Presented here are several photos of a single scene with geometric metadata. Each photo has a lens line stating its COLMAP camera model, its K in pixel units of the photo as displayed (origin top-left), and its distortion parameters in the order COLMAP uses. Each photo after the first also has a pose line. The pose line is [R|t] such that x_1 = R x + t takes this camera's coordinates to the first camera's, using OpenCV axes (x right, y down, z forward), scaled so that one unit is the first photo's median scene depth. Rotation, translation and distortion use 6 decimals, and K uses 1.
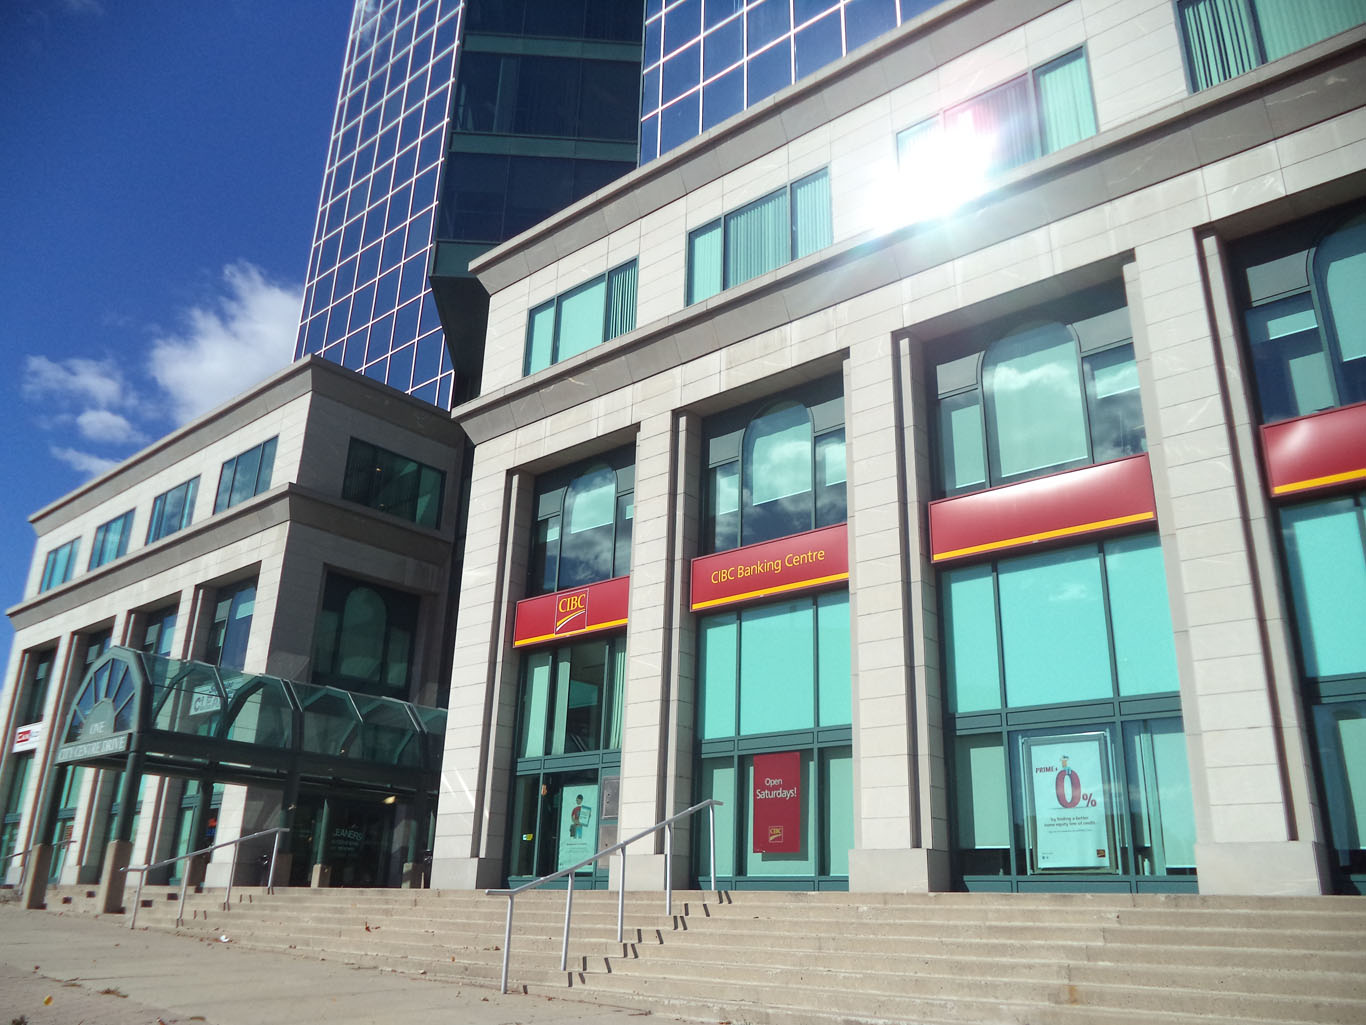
lens RADIAL K [[1092.1, 0, 683.3], [0, 1092.1, 511.0], [0, 0, 1]] dist [-0.032773, -0.004074]
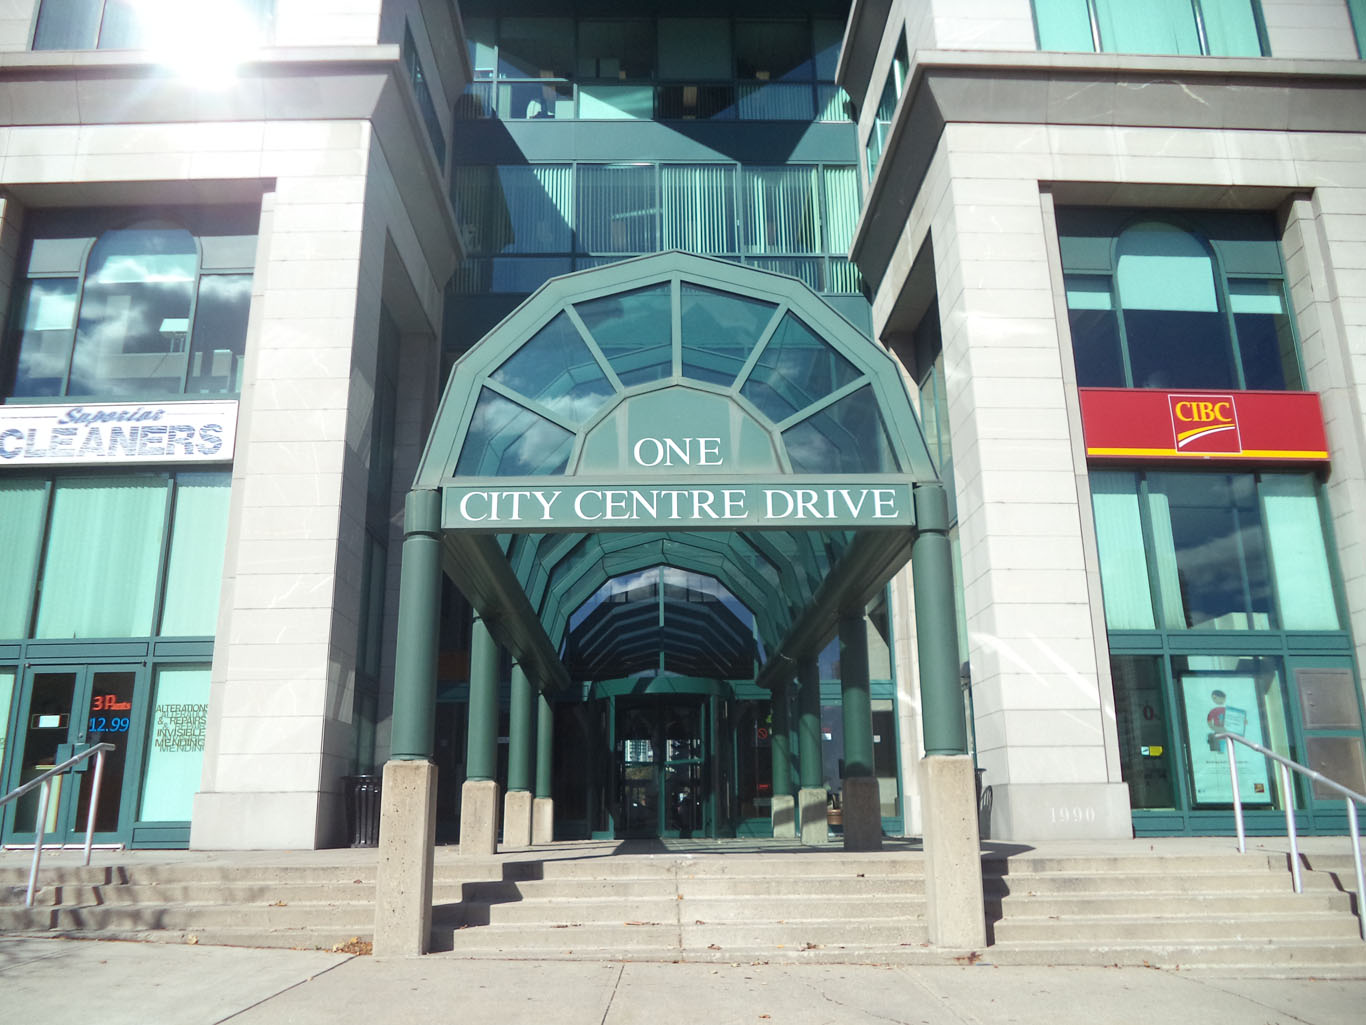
lens RADIAL K [[1184.5, 0, 659.3], [0, 1184.5, 533.6], [0, 0, 1]] dist [-0.070015, 0.003110]
pose [[0.743430, 0.148490, 0.652121, -0.678142], [-0.201674, 0.979428, 0.006893, 0.185272], [-0.637683, -0.136641, 0.758083, 0.552832]]
